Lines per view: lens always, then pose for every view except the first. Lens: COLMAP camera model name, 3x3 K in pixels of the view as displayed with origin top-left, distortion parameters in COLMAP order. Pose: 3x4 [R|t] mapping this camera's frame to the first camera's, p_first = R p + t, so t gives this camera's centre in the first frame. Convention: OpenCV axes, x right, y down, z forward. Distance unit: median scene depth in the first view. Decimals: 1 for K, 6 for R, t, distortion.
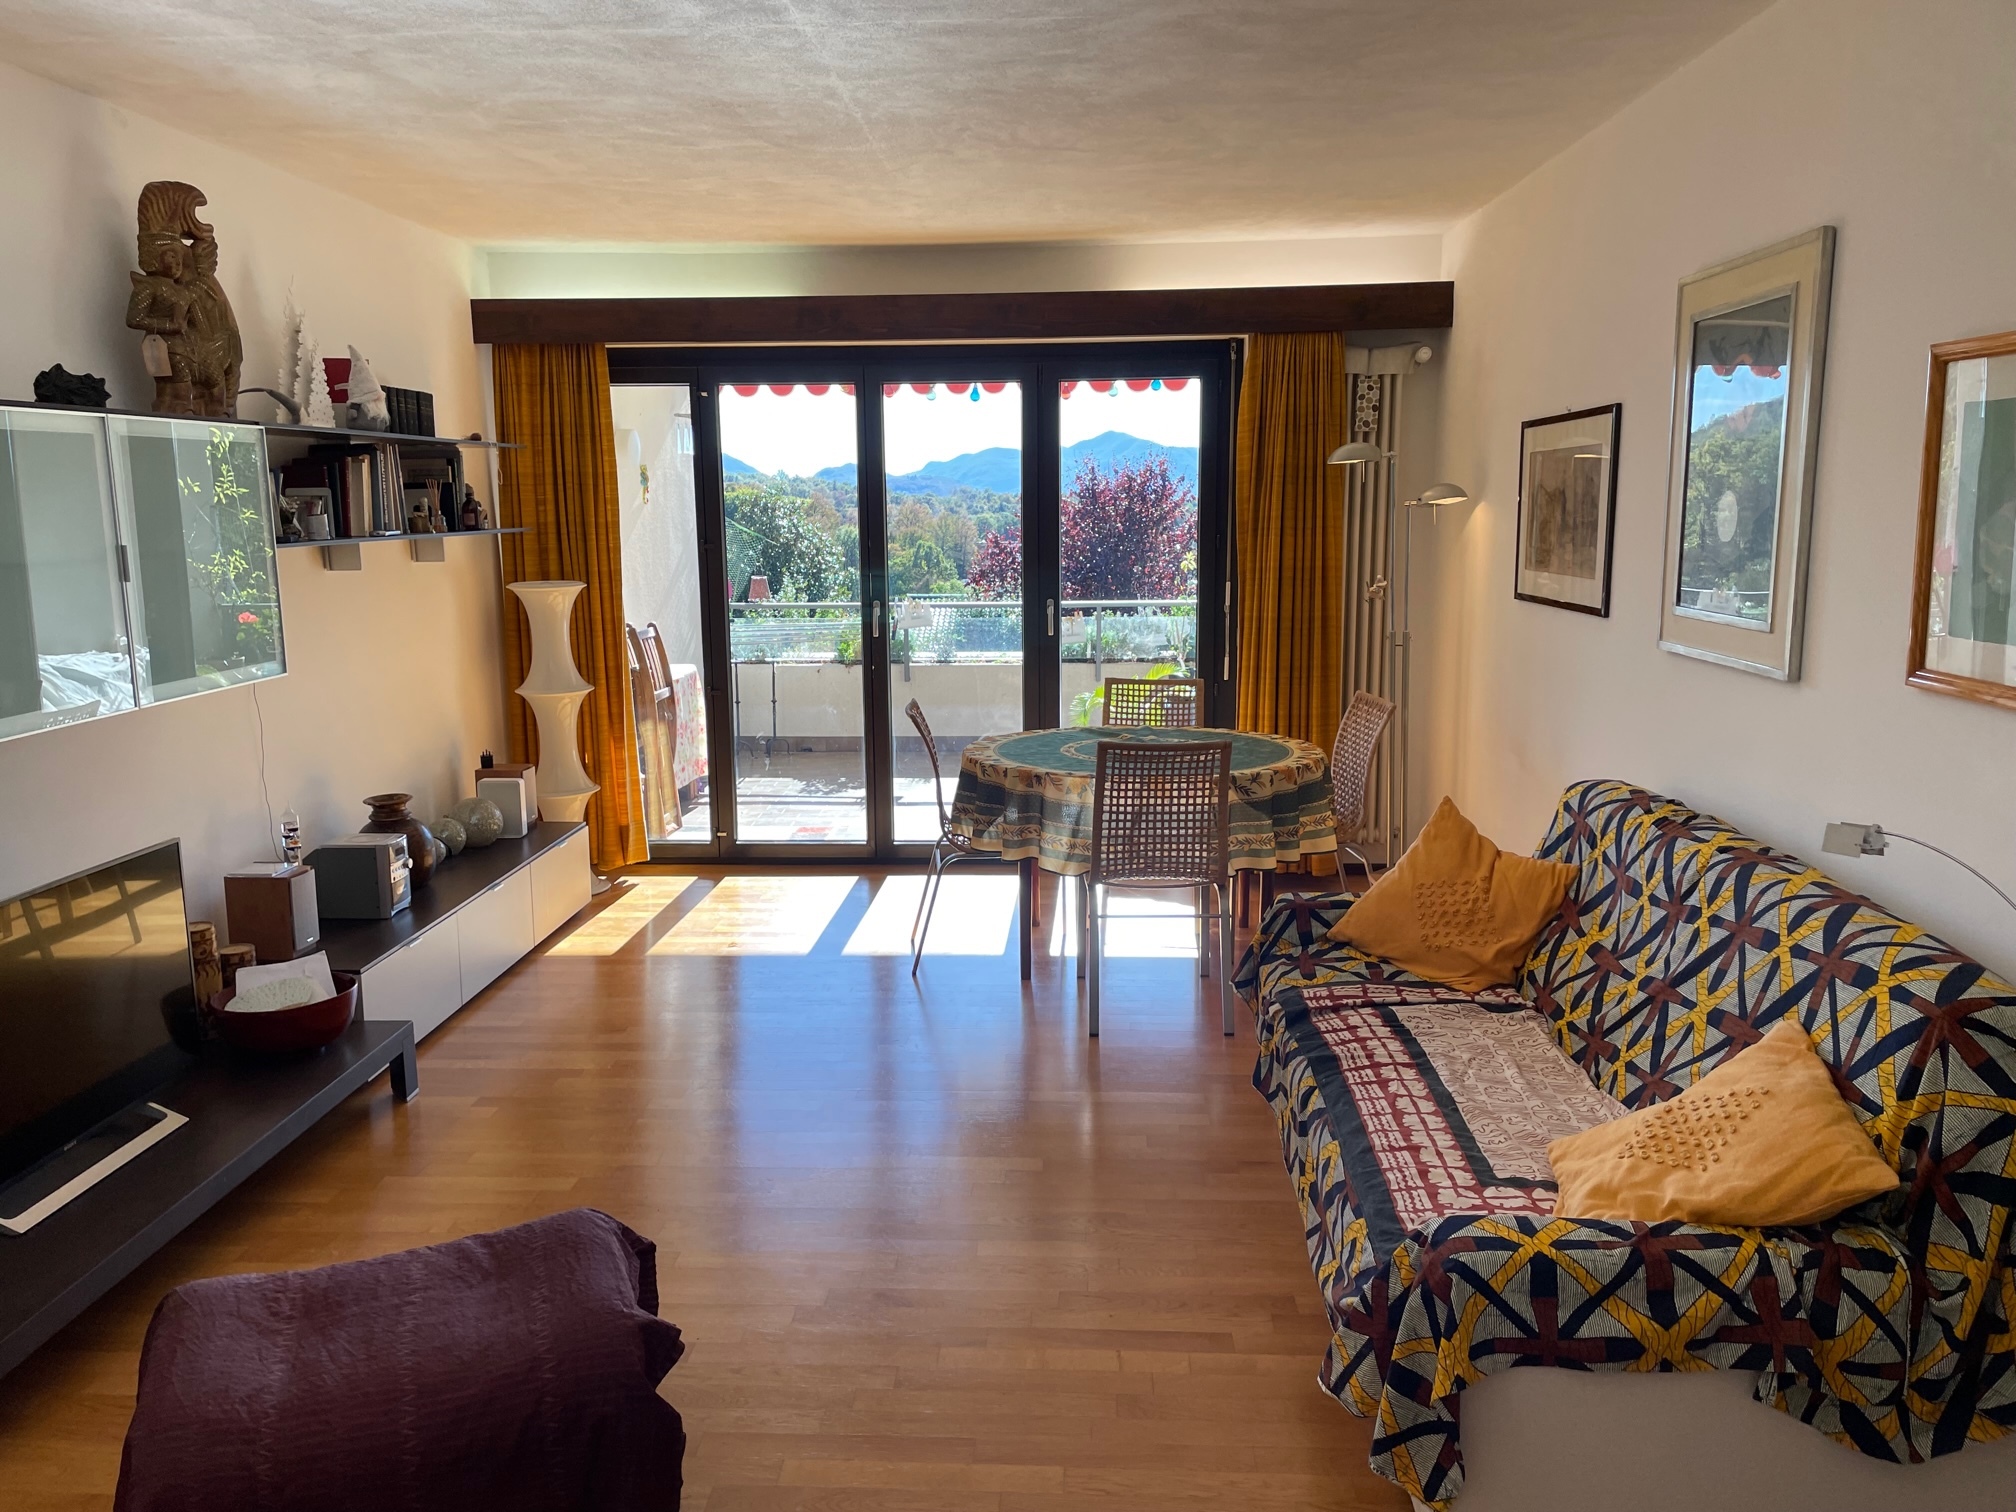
lens RADIAL K [[1523.0, 0, 1003.9], [0, 1523.0, 768.6], [0, 0, 1]] dist [0.068860, -0.055689]
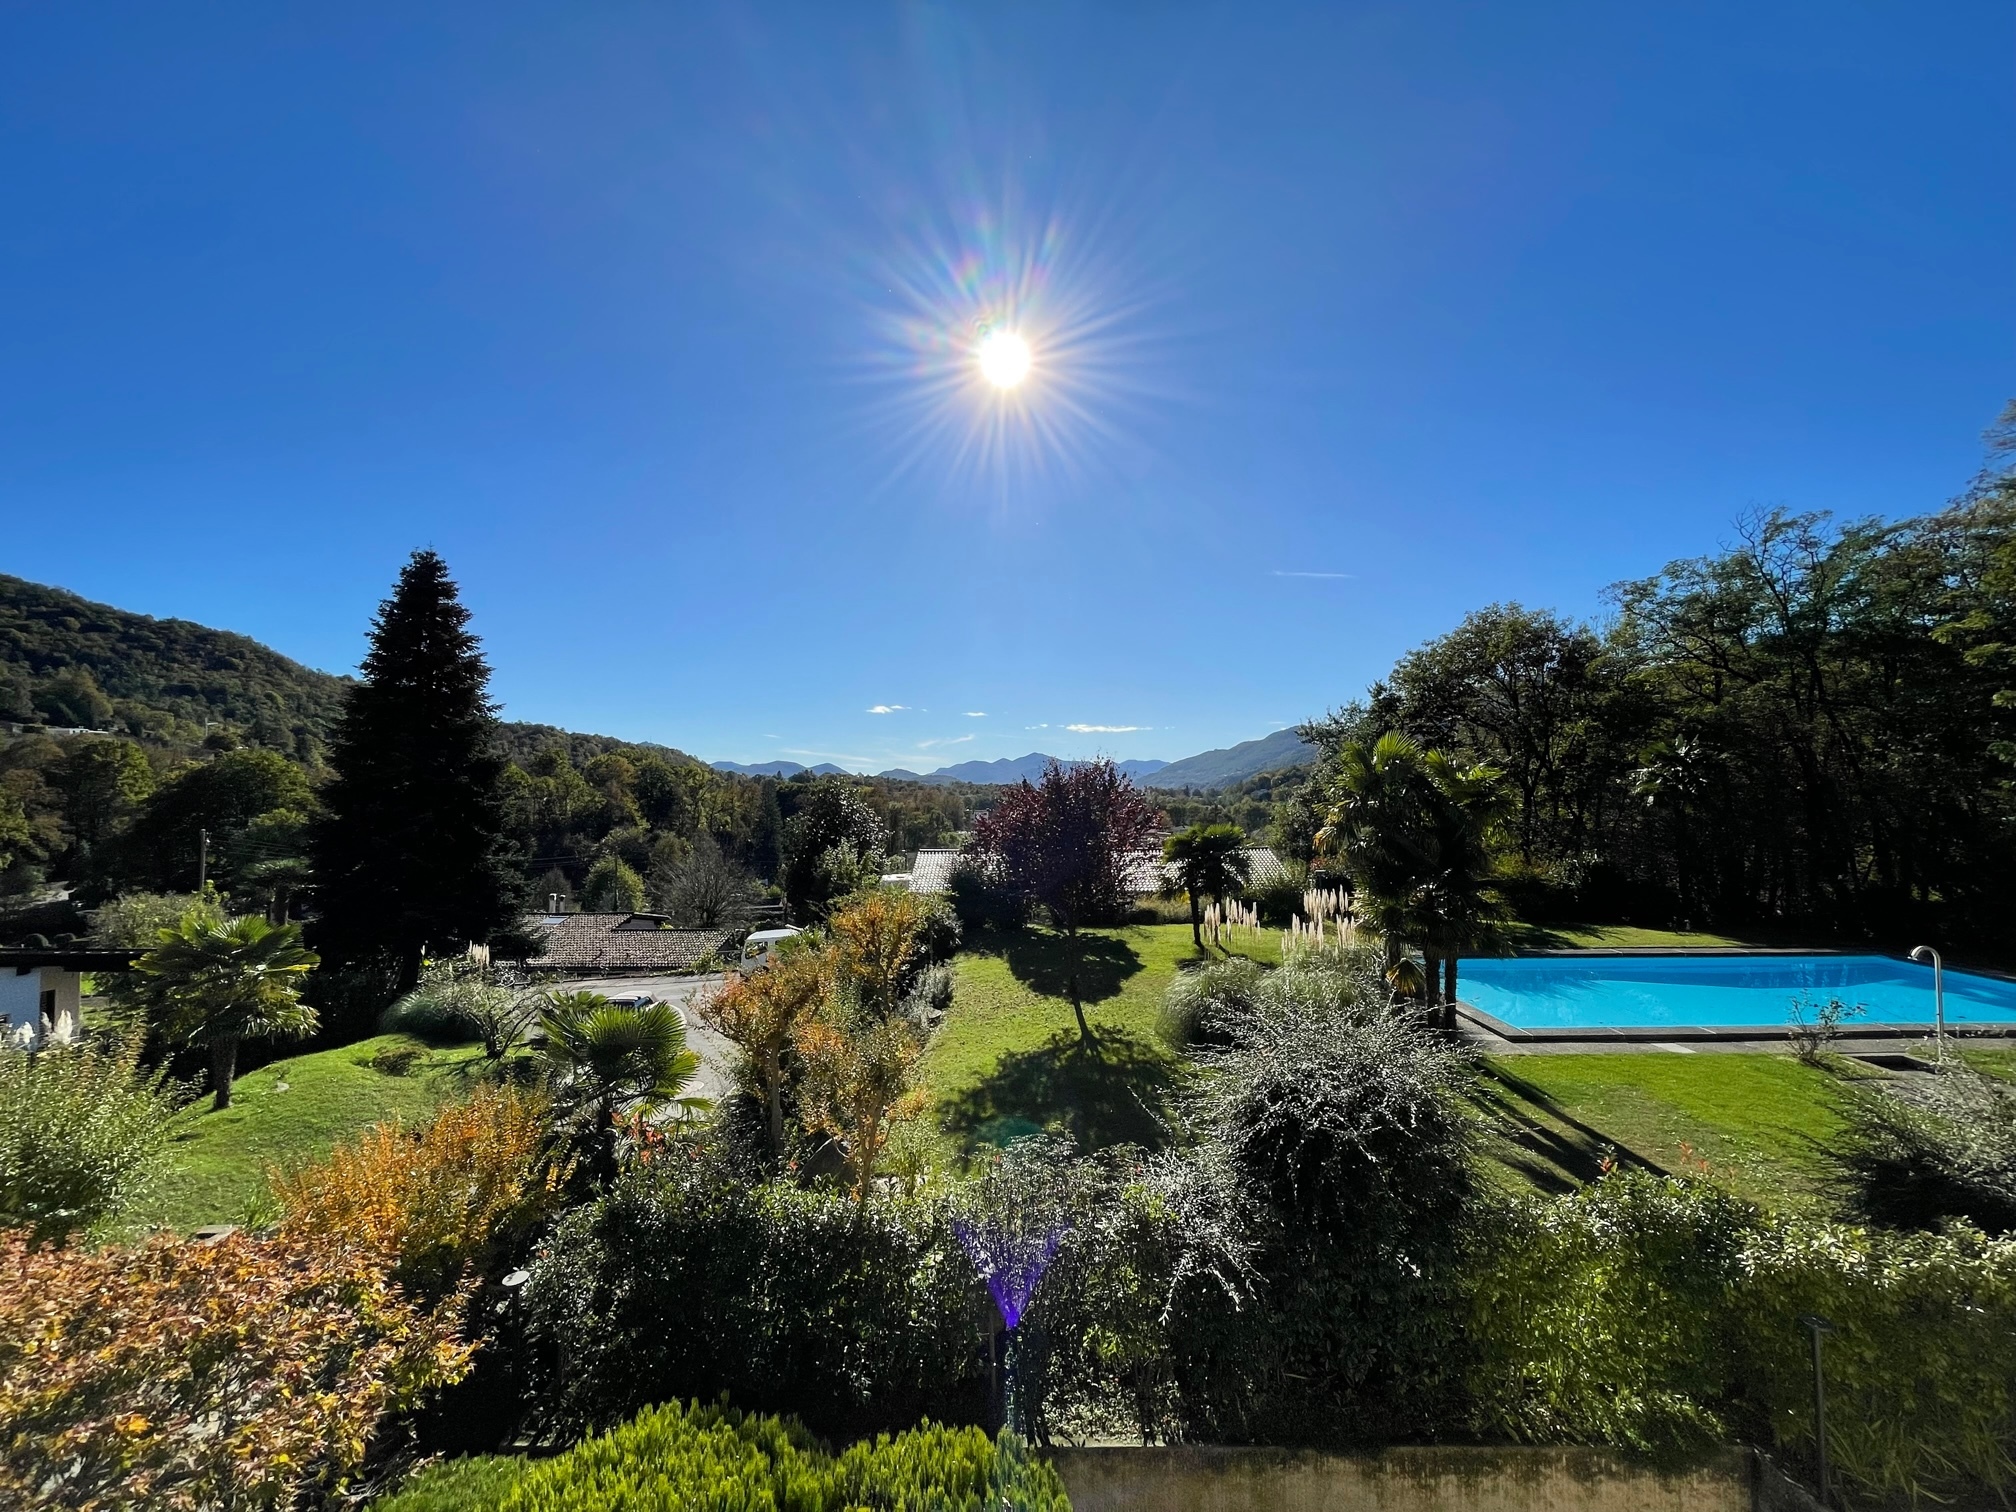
lens RADIAL K [[819.5, 0, 999.4], [0, 819.5, 766.3], [0, 0, 1]] dist [-0.001268, -0.000084]
pose [[0.999670, 0.002016, 0.025599, -0.044335], [0.003121, 0.979987, -0.199035, -0.285926], [-0.025488, 0.199049, 0.979658, 1.560159]]
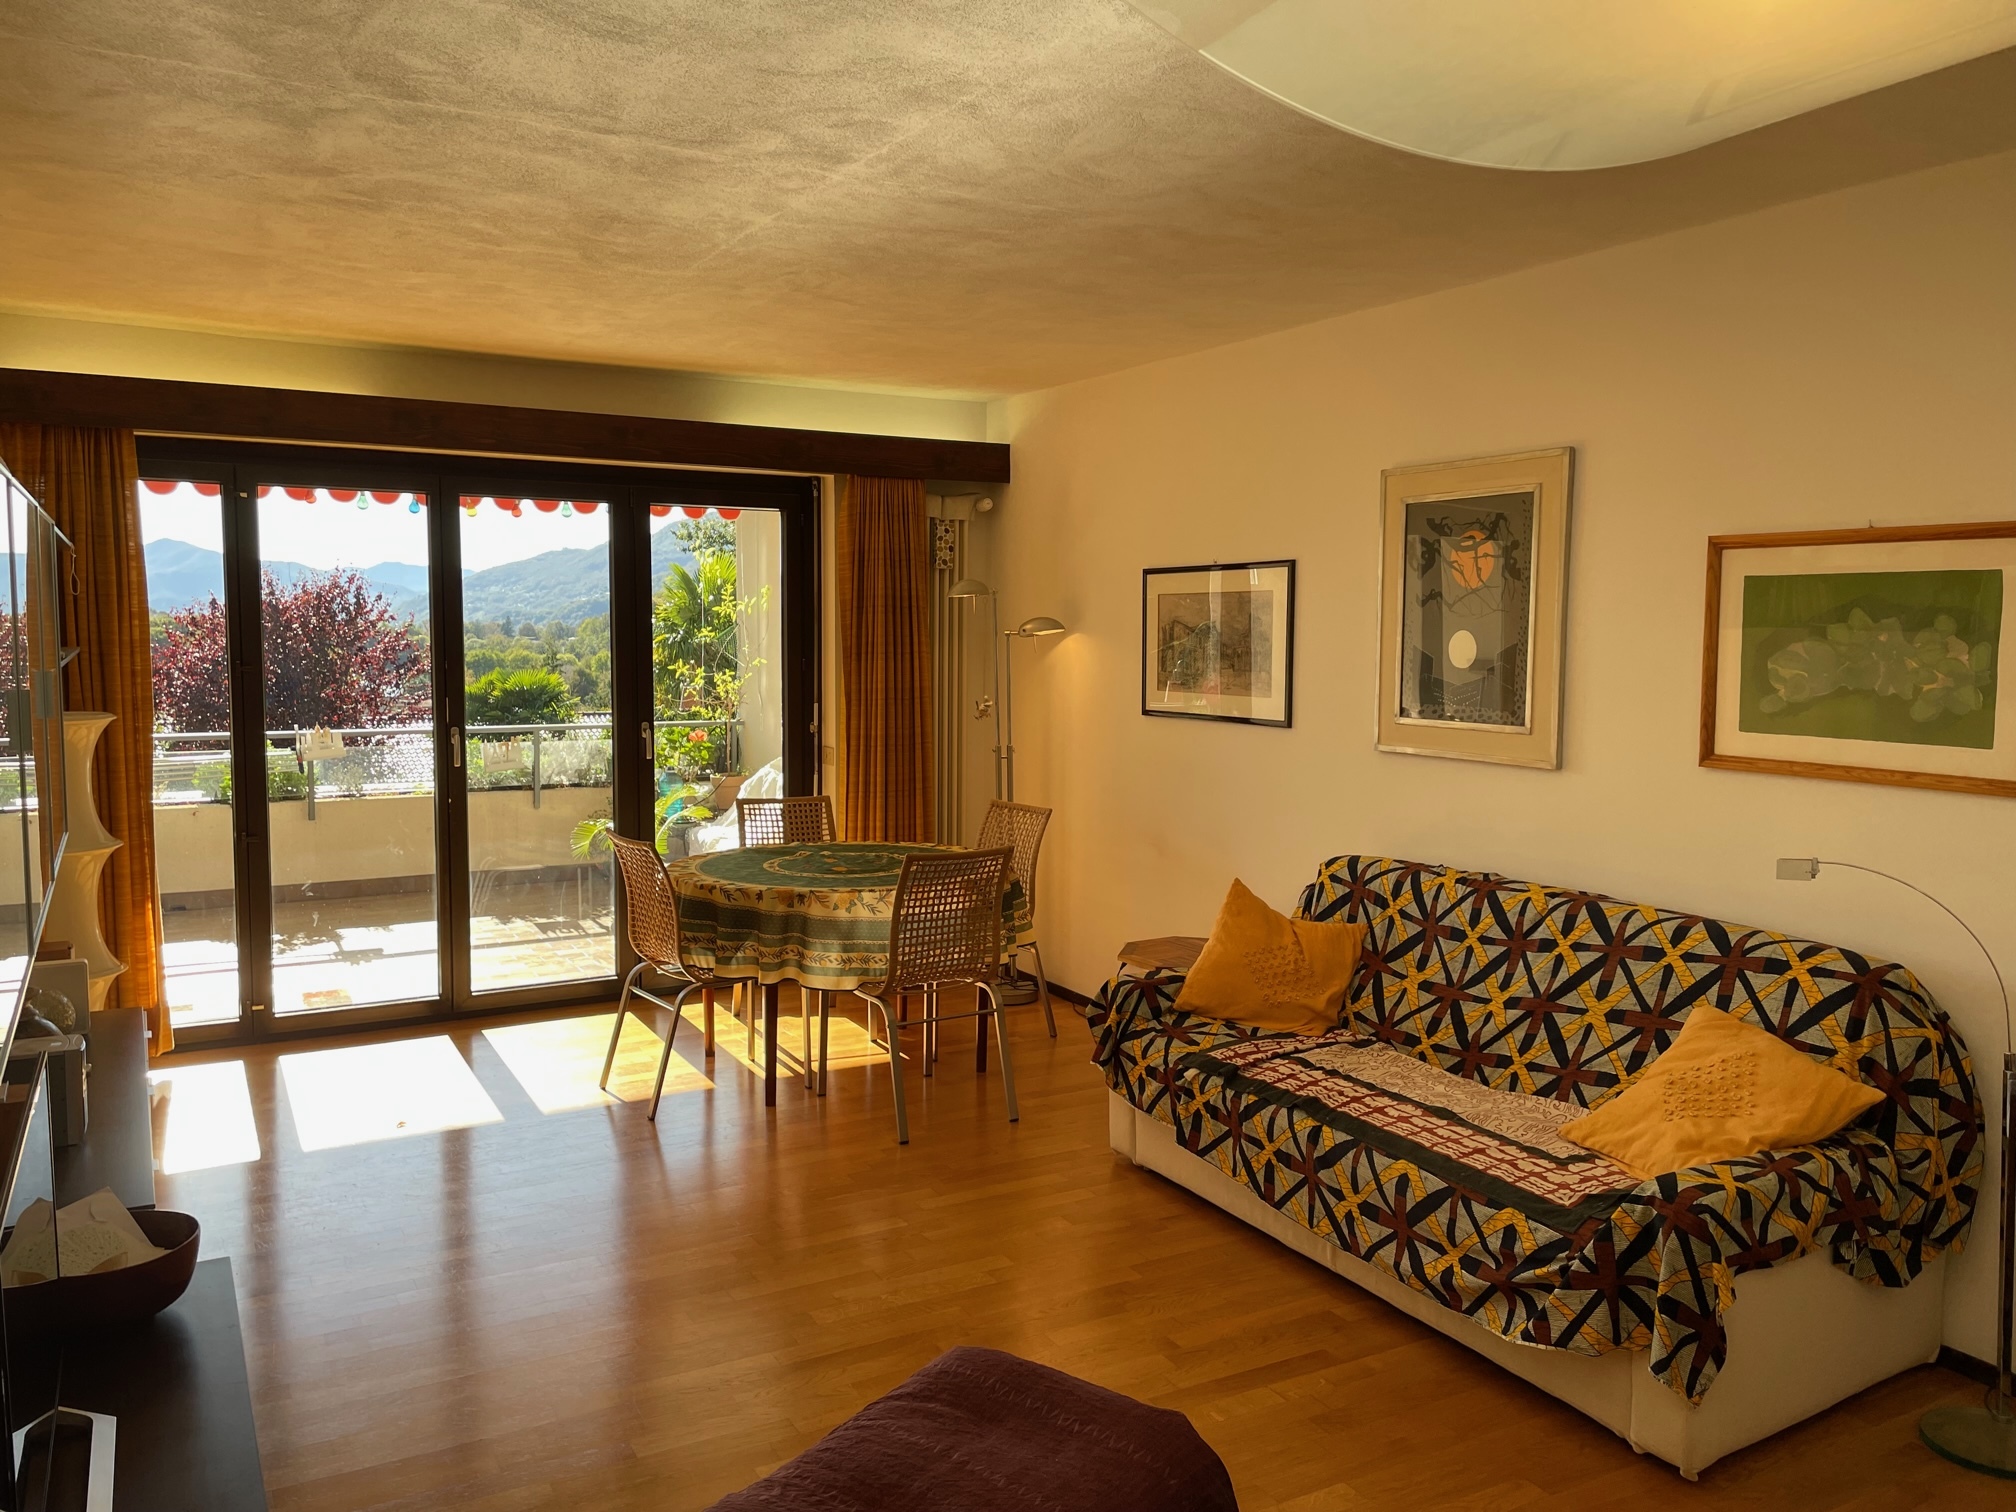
lens RADIAL K [[1523.0, 0, 1003.7], [0, 1523.0, 760.7], [0, 0, 1]] dist [0.068860, -0.055689]
pose [[0.846209, -0.032129, 0.531882, -0.320110], [0.076683, 0.995133, -0.061887, -0.008867], [-0.527305, 0.093155, 0.844554, 0.054495]]
